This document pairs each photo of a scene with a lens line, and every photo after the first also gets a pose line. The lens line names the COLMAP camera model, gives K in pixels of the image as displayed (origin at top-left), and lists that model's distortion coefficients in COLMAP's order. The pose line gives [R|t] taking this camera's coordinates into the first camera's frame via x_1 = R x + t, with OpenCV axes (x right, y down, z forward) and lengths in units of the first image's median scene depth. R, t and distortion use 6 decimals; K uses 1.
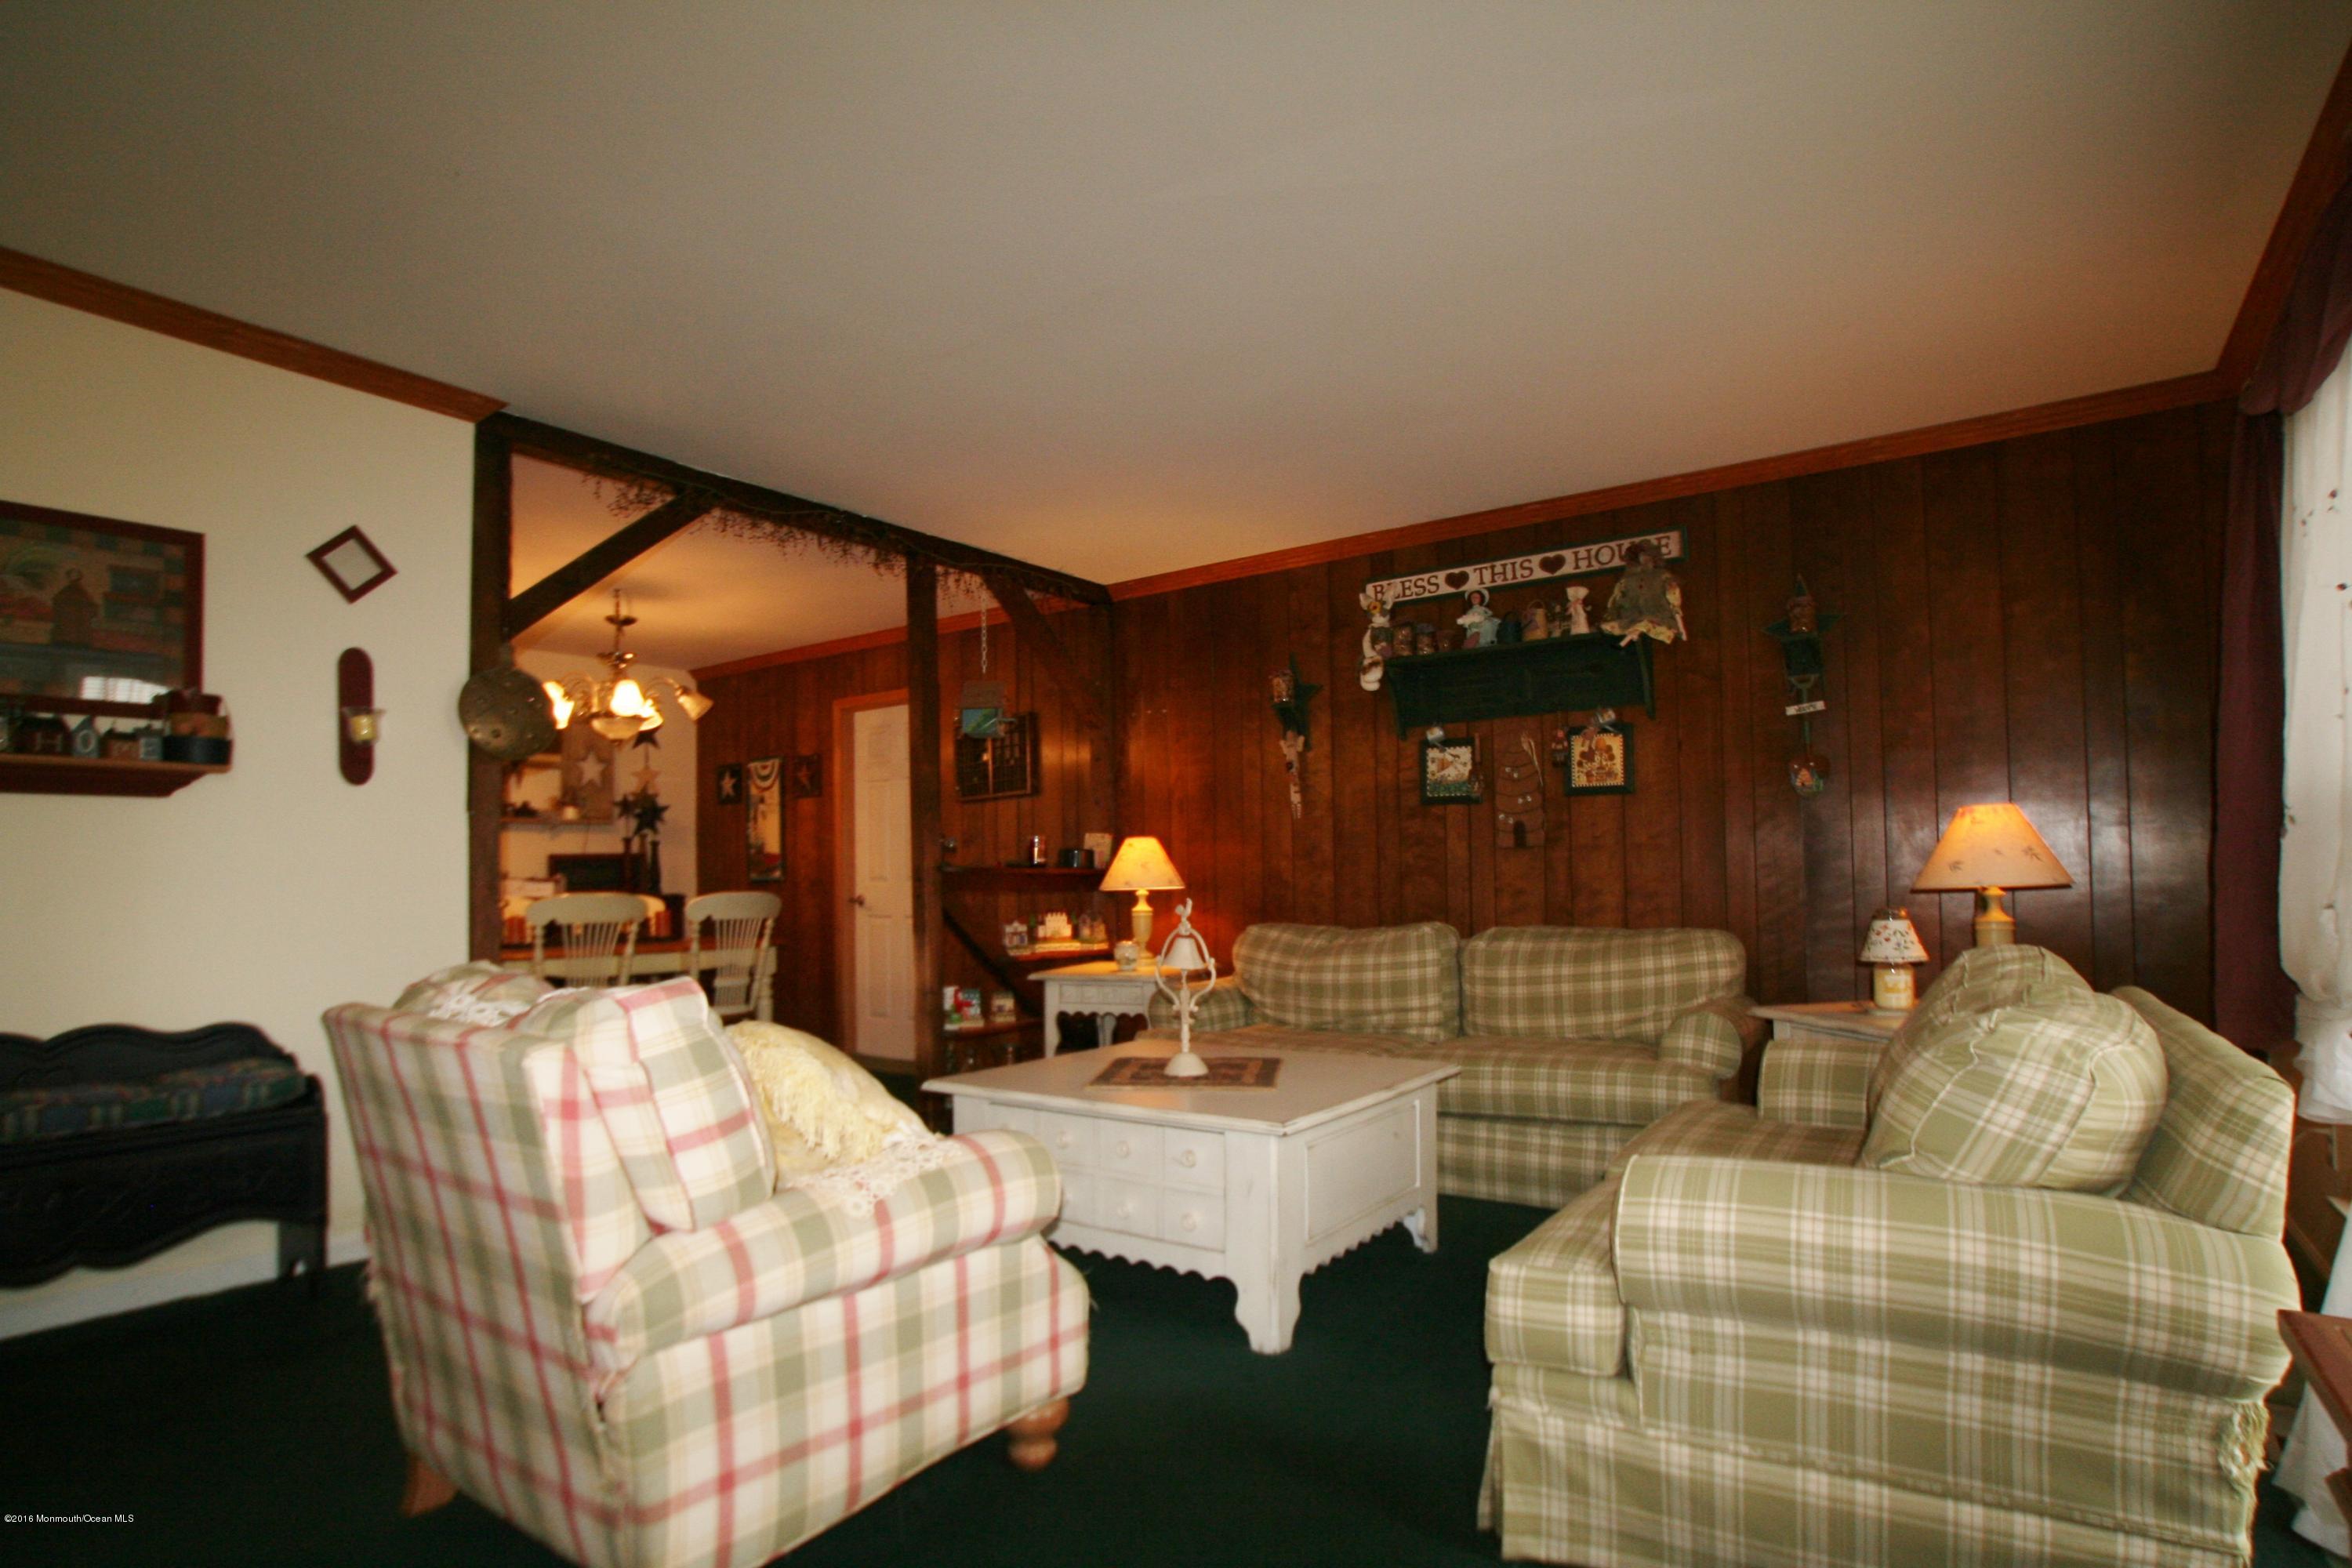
lens RADIAL K [[1190.7, 0, 1196.9], [0, 1190.7, 830.4], [0, 0, 1]] dist [-0.073584, 0.032165]
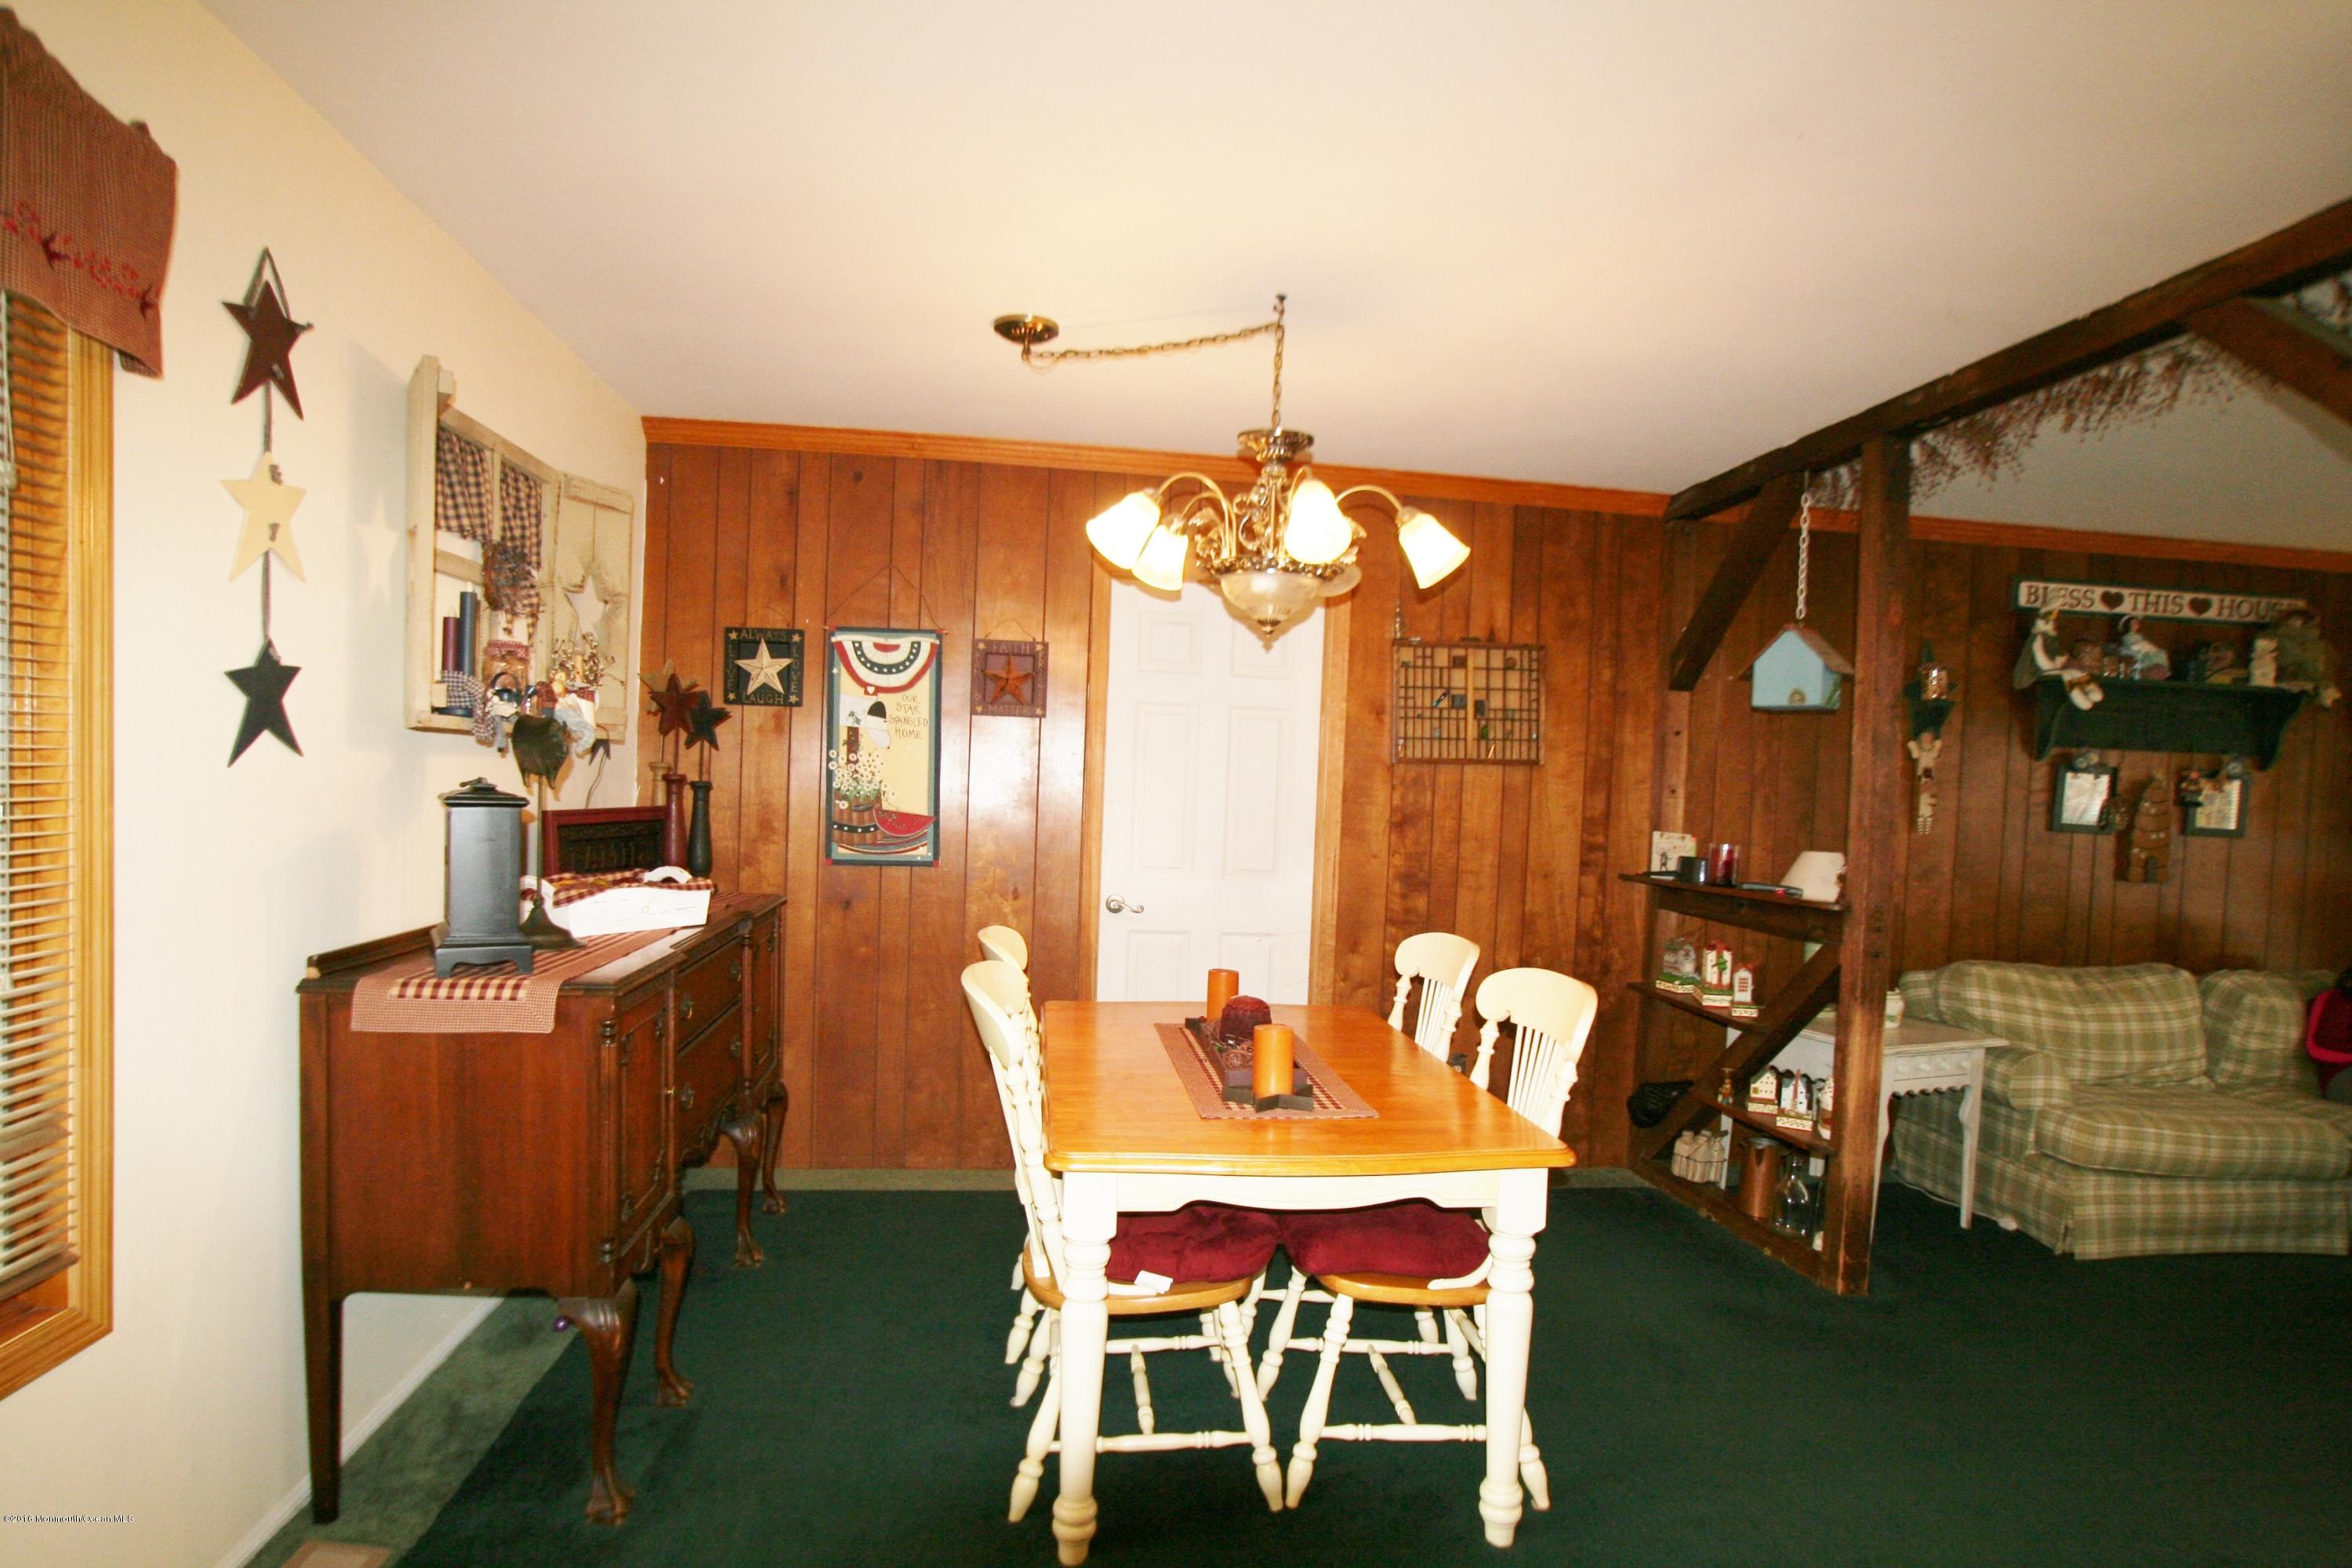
lens RADIAL K [[1299.7, 0, 1191.1], [0, 1299.7, 837.2], [0, 0, 1]] dist [-0.084504, 0.046992]
pose [[0.736121, 0.016244, 0.676655, -1.194722], [-0.079616, 0.994850, 0.062729, -0.029857], [-0.672151, -0.100049, 0.733623, 0.868718]]
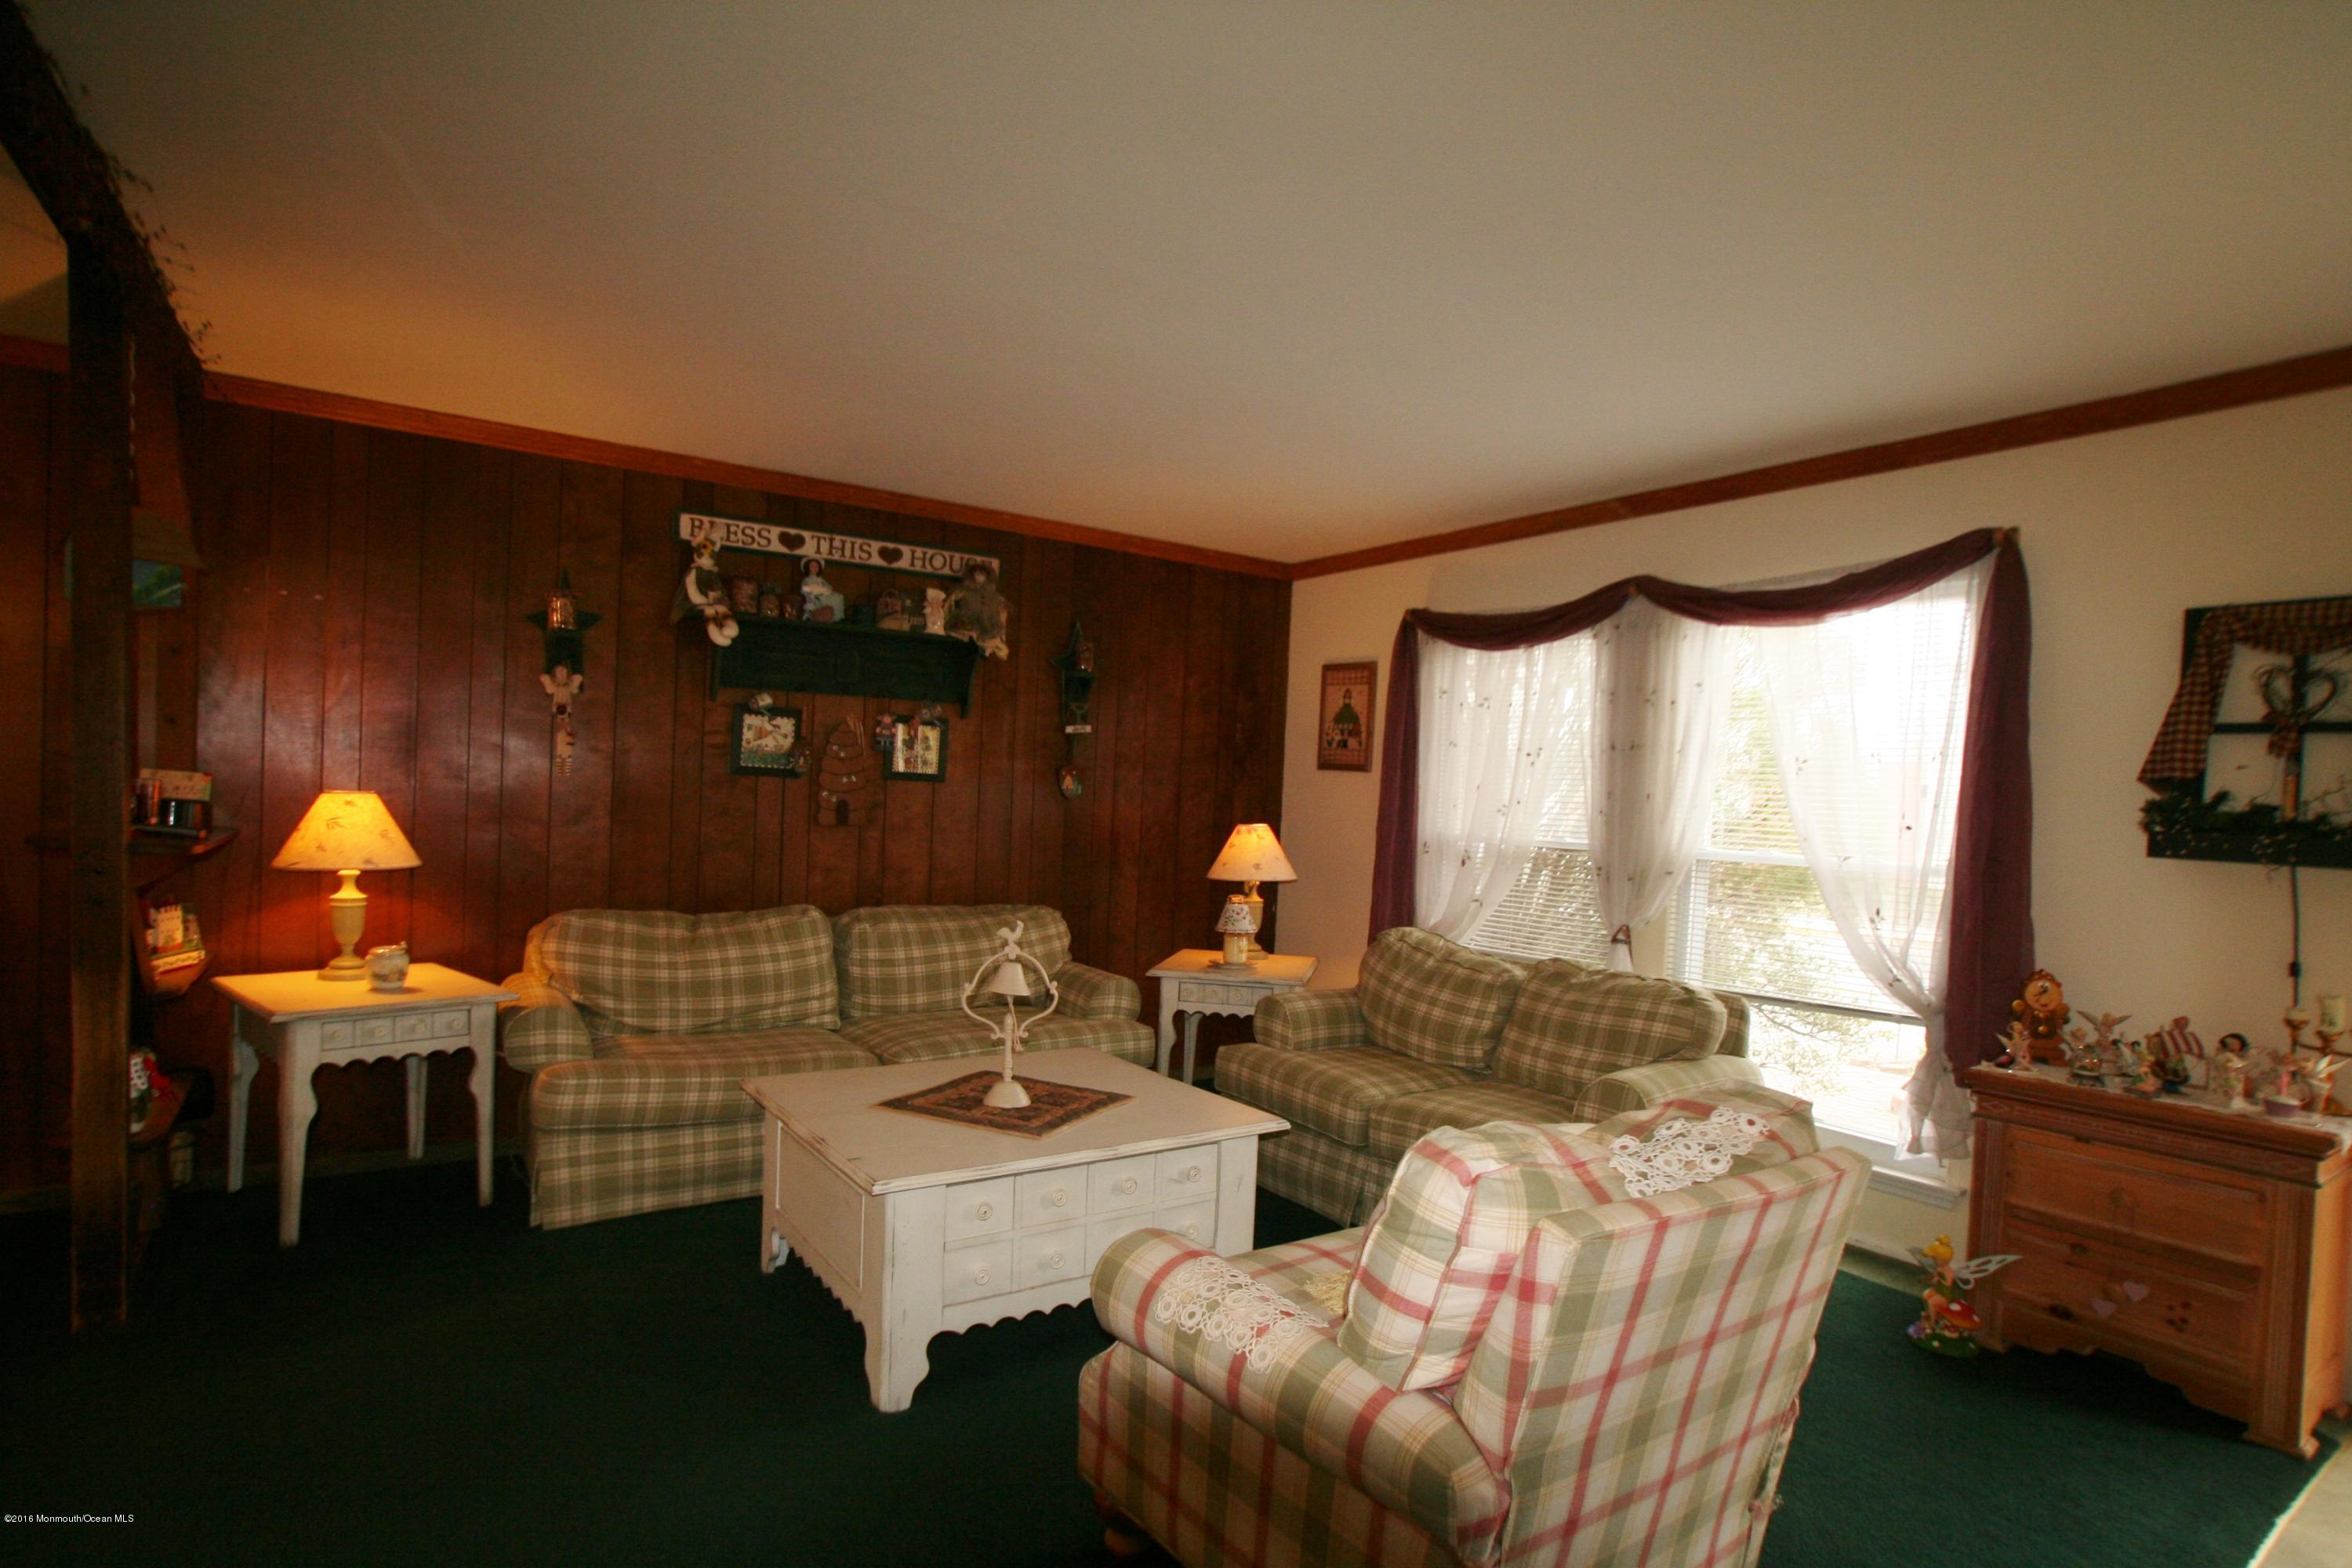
lens RADIAL K [[1192.8, 0, 1197.6], [0, 1192.8, 829.9], [0, 0, 1]] dist [-0.082326, 0.042038]
pose [[0.343227, 0.002512, 0.939249, -0.654105], [-0.087667, 0.995717, 0.029373, -0.043938], [-0.935152, -0.092423, 0.341977, 0.414826]]
